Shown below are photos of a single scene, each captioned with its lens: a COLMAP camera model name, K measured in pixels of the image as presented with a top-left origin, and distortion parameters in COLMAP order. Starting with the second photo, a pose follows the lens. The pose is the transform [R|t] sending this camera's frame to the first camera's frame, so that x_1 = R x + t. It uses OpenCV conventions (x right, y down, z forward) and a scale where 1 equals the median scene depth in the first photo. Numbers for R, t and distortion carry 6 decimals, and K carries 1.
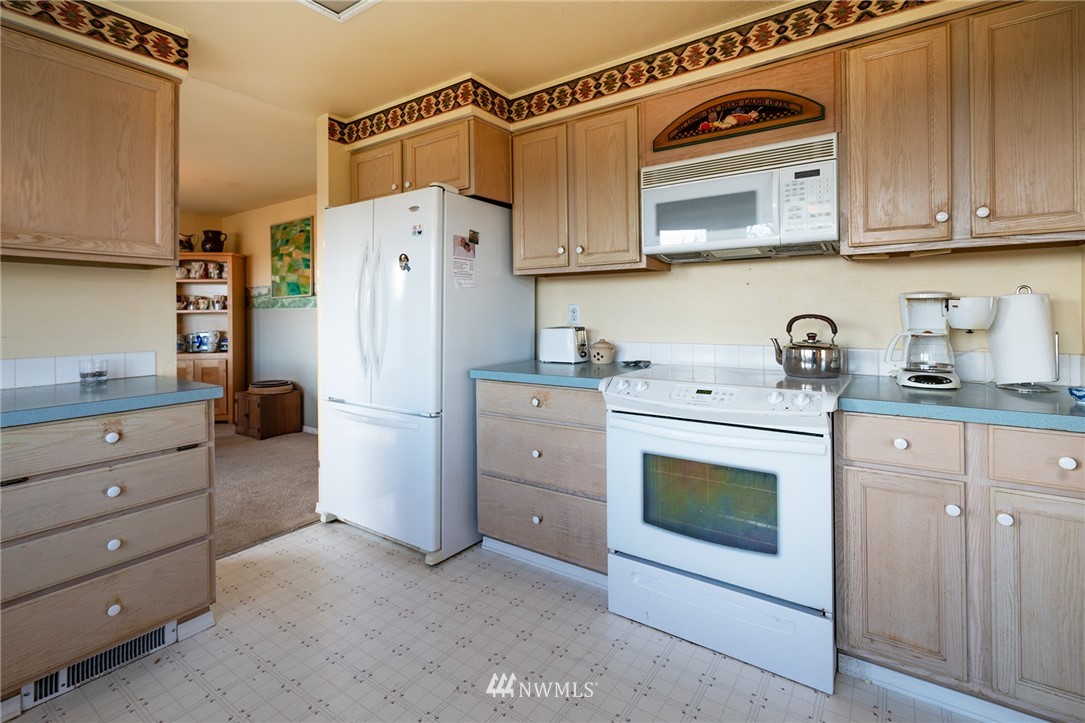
lens RADIAL K [[509.0, 0, 545.1], [0, 509.0, 309.3], [0, 0, 1]] dist [-0.004181, 0.002038]
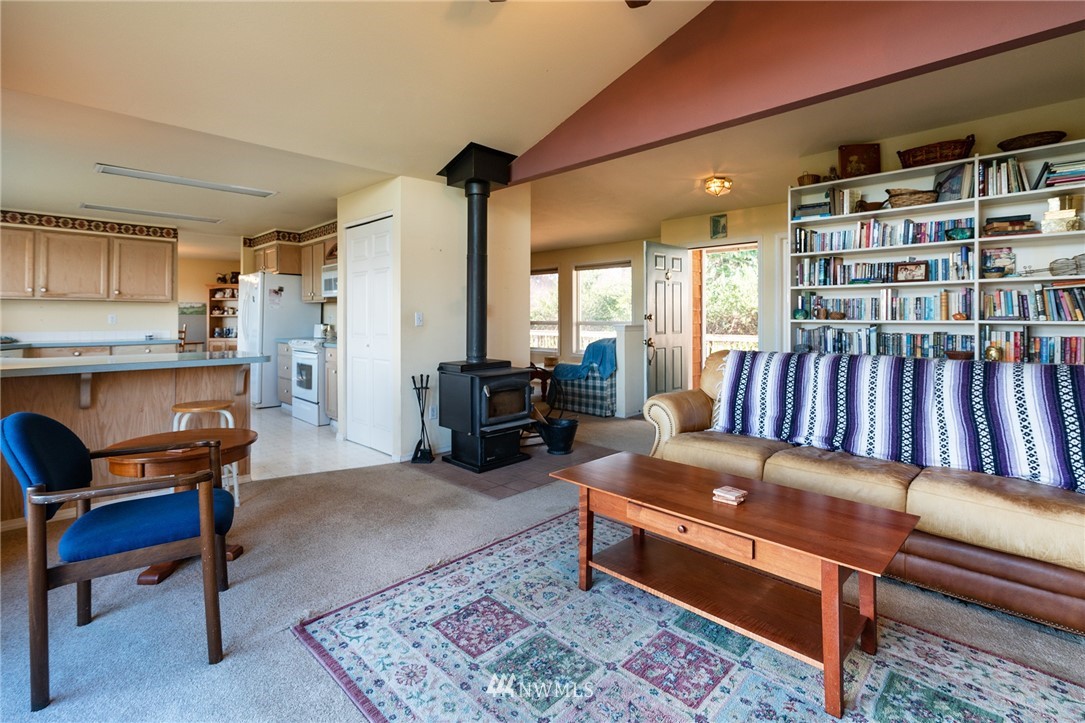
lens RADIAL K [[509.0, 0, 546.2], [0, 509.0, 314.6], [0, 0, 1]] dist [-0.004181, 0.002038]
pose [[0.985441, 0.007548, -0.169847, 1.196950], [-0.007053, 0.999969, 0.003512, -0.020895], [0.169869, -0.002263, 0.985464, -0.977002]]
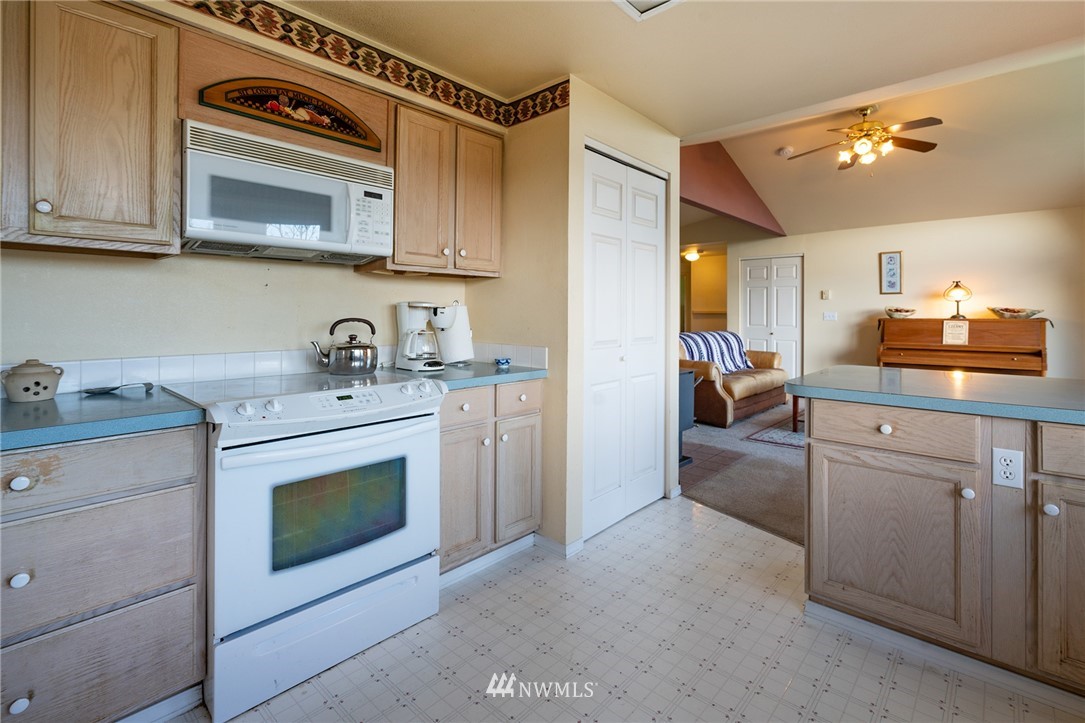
lens RADIAL K [[509.0, 0, 555.1], [0, 509.0, 311.0], [0, 0, 1]] dist [-0.004181, 0.002038]
pose [[0.115179, 0.015443, 0.993225, -0.558759], [-0.011036, 0.999837, -0.014266, 0.005816], [-0.993283, -0.009319, 0.115331, 0.450178]]
